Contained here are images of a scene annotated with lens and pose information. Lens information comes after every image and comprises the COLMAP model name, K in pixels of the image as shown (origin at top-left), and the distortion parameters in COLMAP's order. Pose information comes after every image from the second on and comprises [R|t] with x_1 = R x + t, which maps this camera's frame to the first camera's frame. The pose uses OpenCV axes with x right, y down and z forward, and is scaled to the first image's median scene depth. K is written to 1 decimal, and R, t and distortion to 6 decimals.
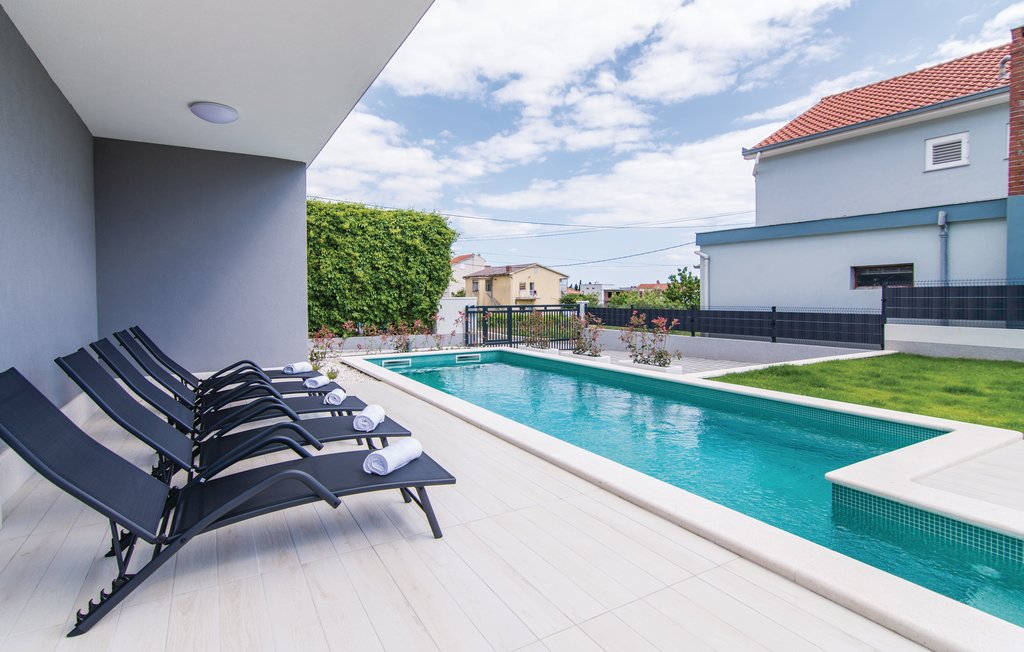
lens RADIAL K [[506.0, 0, 512.3], [0, 506.0, 305.7], [0, 0, 1]] dist [0.001441, 0.000077]
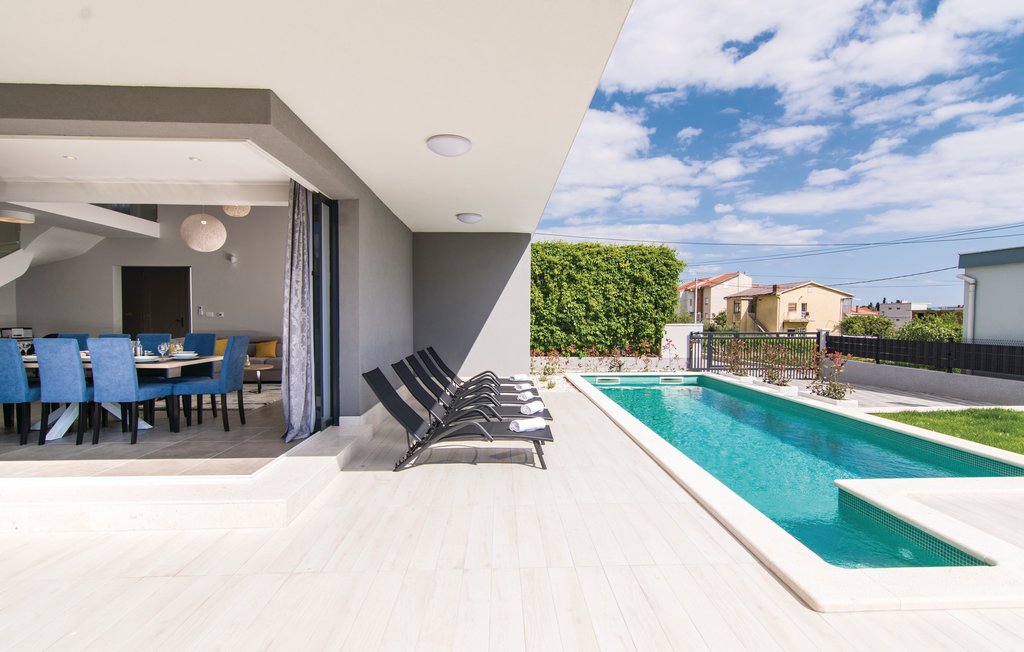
lens RADIAL K [[493.4, 0, 513.7], [0, 493.4, 327.9], [0, 0, 1]] dist [0.001905, 0.000558]
pose [[0.875920, 0.014205, -0.482247, 0.087934], [-0.012619, 0.999899, 0.006533, -0.011012], [0.482291, 0.000363, 0.876011, -0.092479]]
